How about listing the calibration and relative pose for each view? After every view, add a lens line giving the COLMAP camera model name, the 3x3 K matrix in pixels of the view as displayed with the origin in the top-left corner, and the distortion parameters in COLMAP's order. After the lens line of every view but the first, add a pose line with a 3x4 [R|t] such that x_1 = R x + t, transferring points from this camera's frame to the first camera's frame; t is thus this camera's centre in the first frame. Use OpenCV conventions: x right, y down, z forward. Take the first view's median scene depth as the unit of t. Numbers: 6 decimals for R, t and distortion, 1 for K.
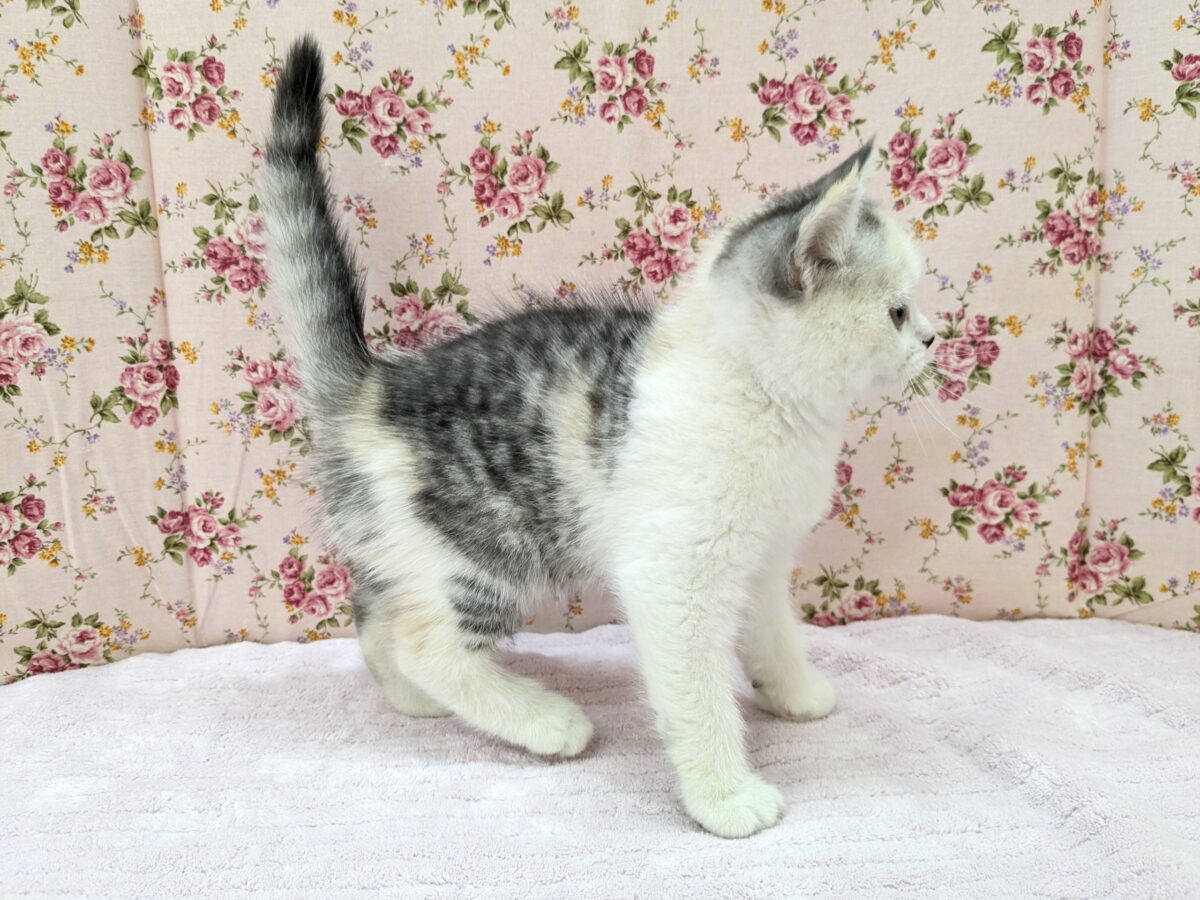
lens RADIAL K [[1000.0, 0, 587.9], [0, 1000.0, 421.7], [0, 0, 1]] dist [0.010127, -0.070513]
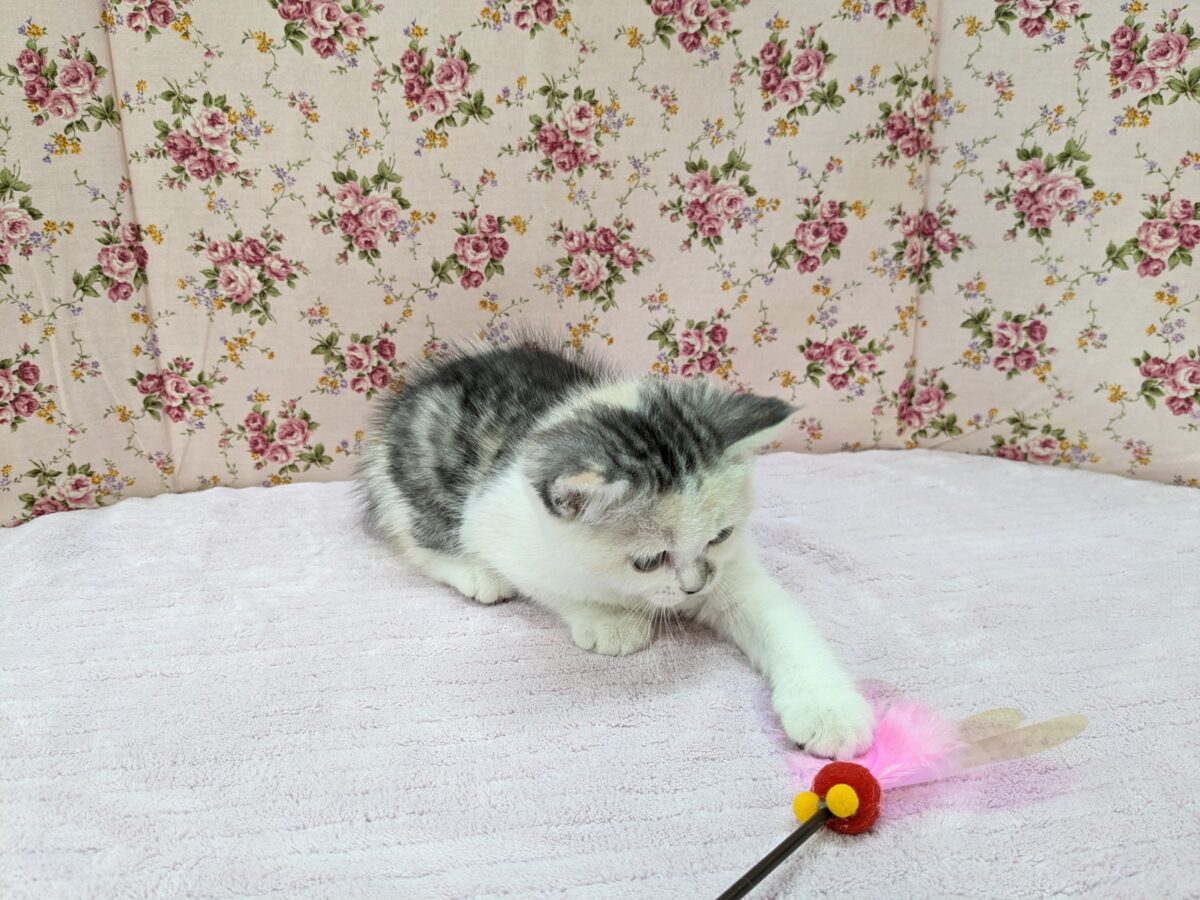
lens RADIAL K [[1000.0, 0, 585.8], [0, 1000.0, 448.1], [0, 0, 1]] dist [0.010127, -0.070513]
pose [[0.994721, -0.024485, 0.099654, -0.031823], [0.010469, 0.990264, 0.138807, 0.018977], [-0.102082, -0.137031, 0.985293, -0.203234]]
